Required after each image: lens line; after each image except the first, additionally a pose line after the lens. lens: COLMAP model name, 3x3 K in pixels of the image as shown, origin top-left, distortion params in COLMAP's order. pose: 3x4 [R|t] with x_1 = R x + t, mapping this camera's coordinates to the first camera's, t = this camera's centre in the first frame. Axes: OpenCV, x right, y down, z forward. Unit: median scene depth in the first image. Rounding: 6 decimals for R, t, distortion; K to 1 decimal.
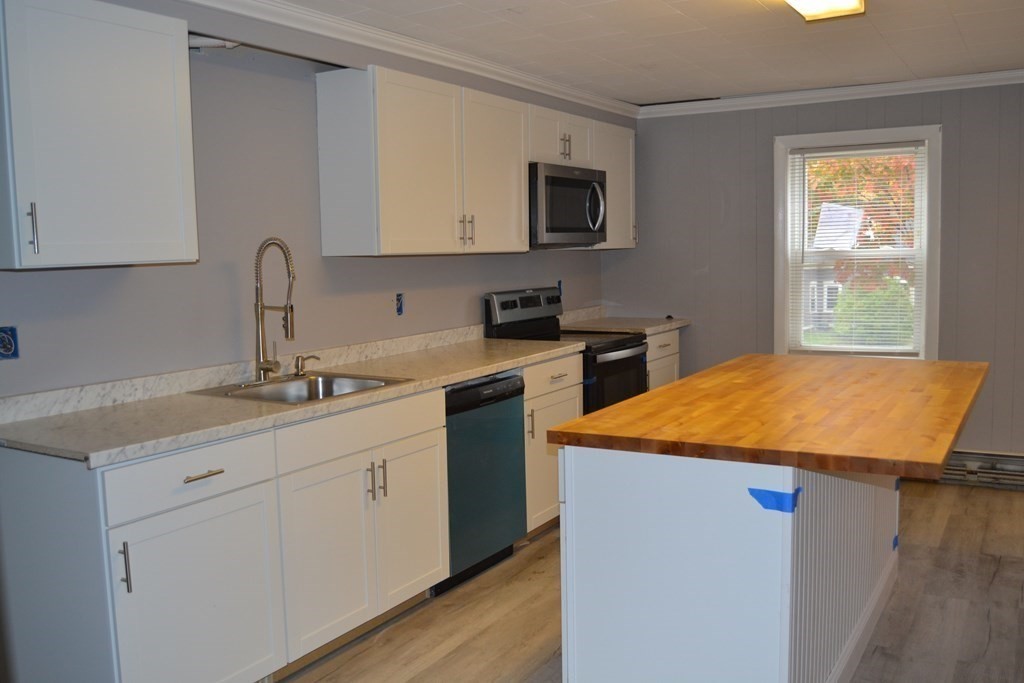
lens RADIAL K [[908.6, 0, 522.0], [0, 908.6, 346.5], [0, 0, 1]] dist [-0.090063, 0.039351]
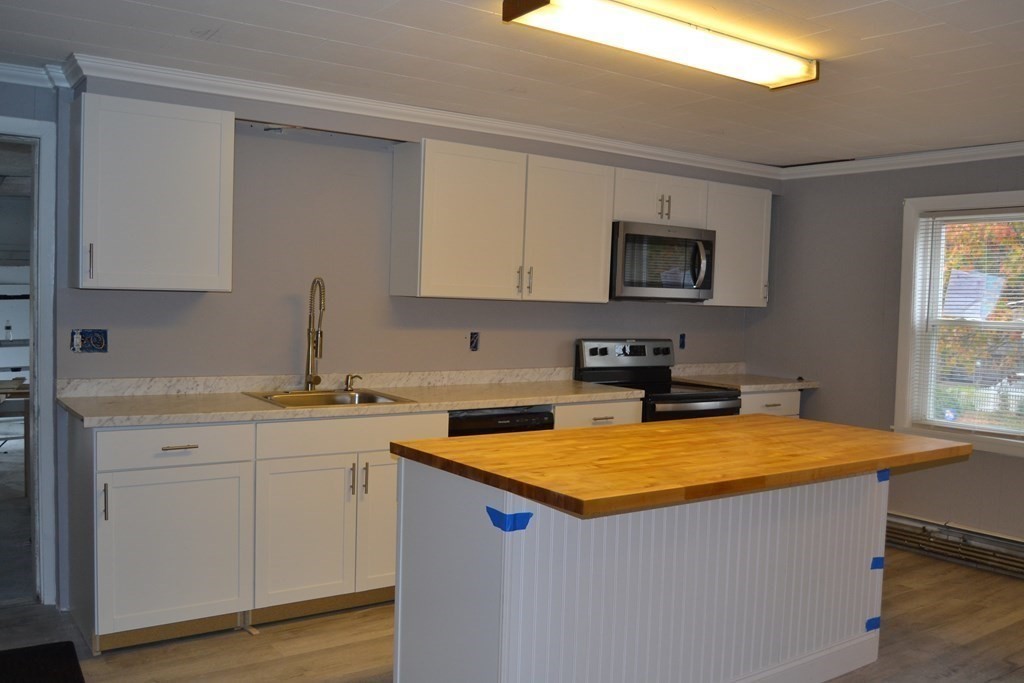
lens RADIAL K [[908.6, 0, 529.5], [0, 908.6, 348.5], [0, 0, 1]] dist [-0.090063, 0.039351]
pose [[0.916932, 0.072724, -0.392361, 0.350687], [-0.093972, 0.994952, -0.035196, -0.003639], [0.387821, 0.069144, 0.919138, -0.026457]]
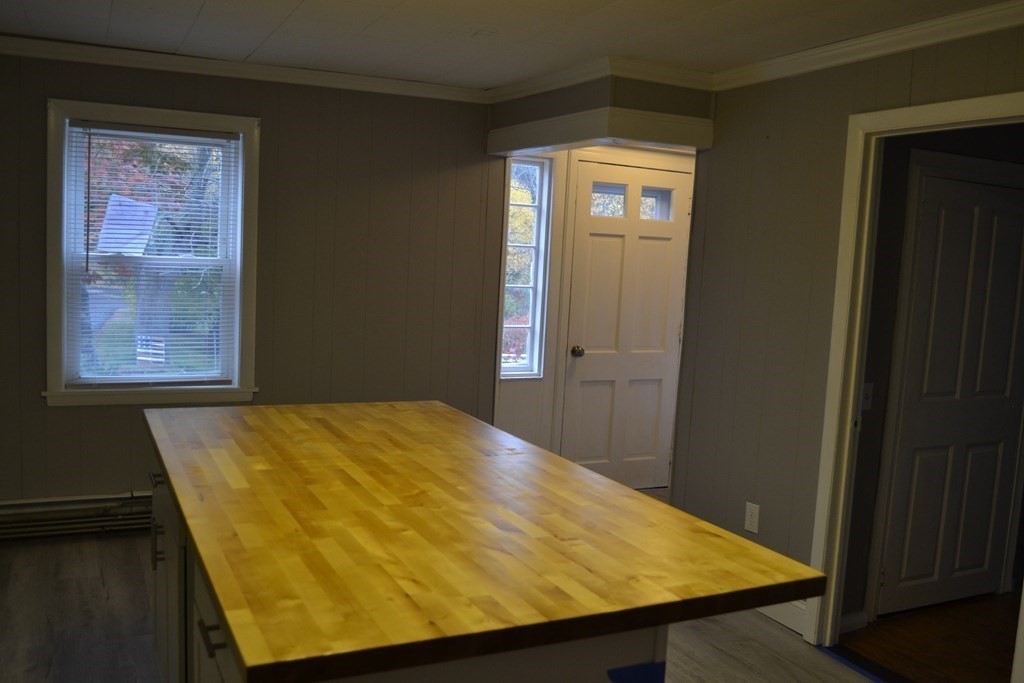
lens RADIAL K [[908.6, 0, 510.9], [0, 908.6, 351.7], [0, 0, 1]] dist [-0.090063, 0.039351]
pose [[0.553023, -0.038183, 0.832290, -0.143496], [0.027670, 0.999240, 0.027456, -0.040927], [-0.832706, 0.007845, 0.553659, 0.329811]]
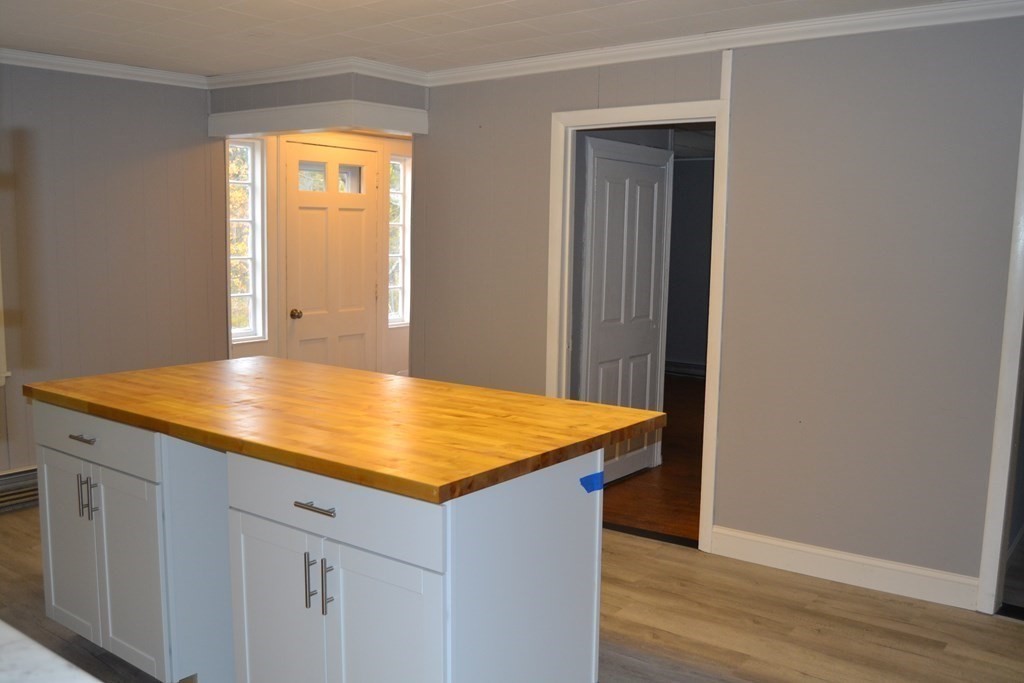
lens RADIAL K [[908.6, 0, 509.6], [0, 908.6, 348.1], [0, 0, 1]] dist [-0.090063, 0.039351]
pose [[0.120768, -0.096312, 0.987997, -0.365916], [0.089432, 0.992291, 0.085799, -0.041803], [-0.988644, 0.077996, 0.128451, 0.438982]]
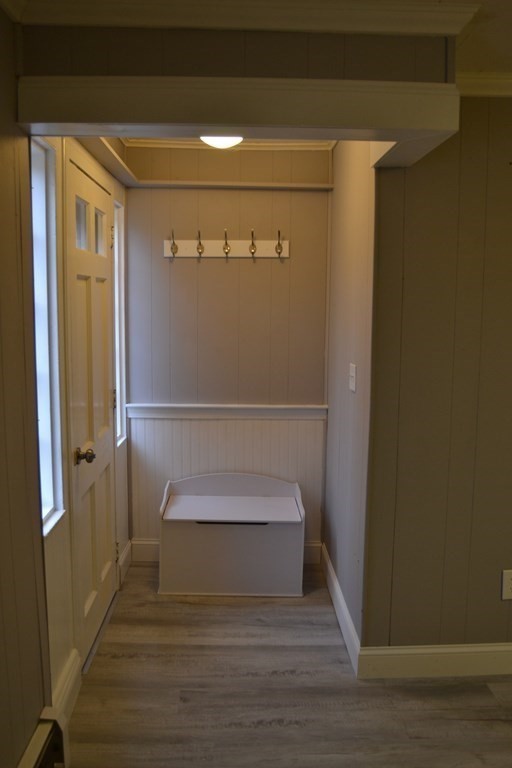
lens RADIAL K [[681.4, 0, 257.8], [0, 681.4, 386.1], [0, 0, 1]] dist [-0.090063, 0.039351]
pose [[-0.526938, -0.077970, 0.846320, 0.311238], [0.105483, 0.982084, 0.156155, -0.135557], [-0.843333, 0.171556, -0.509272, 1.046870]]
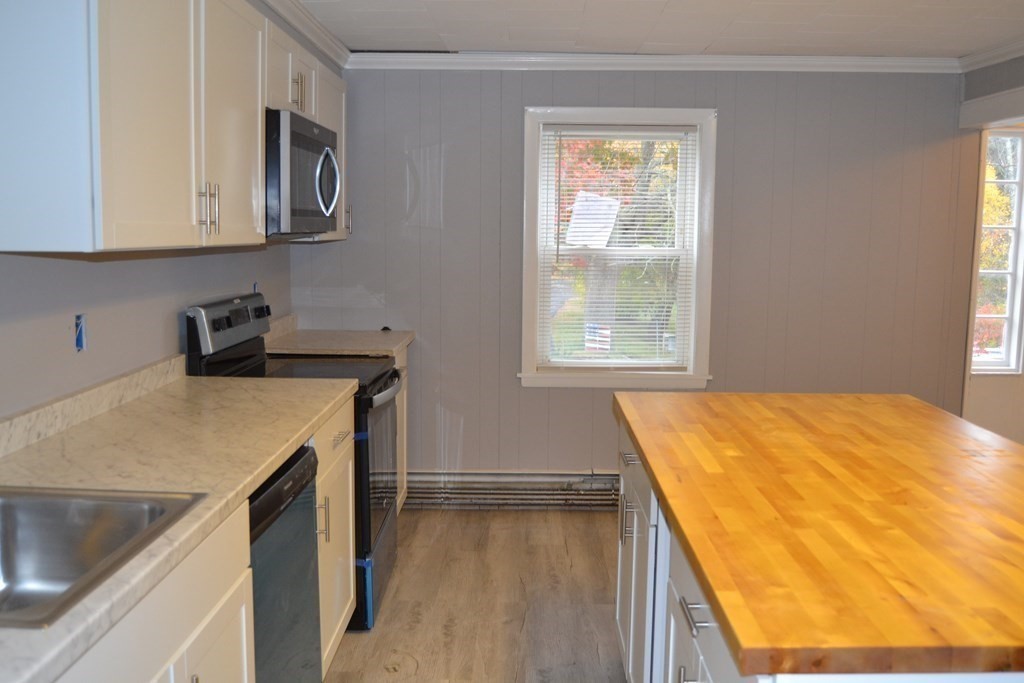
lens RADIAL K [[908.6, 0, 516.6], [0, 908.6, 349.8], [0, 0, 1]] dist [-0.090063, 0.039351]
pose [[0.869721, -0.031796, 0.492519, -0.158584], [0.022036, 0.999429, 0.025609, -0.040877], [-0.493052, -0.011419, 0.869925, 0.341111]]
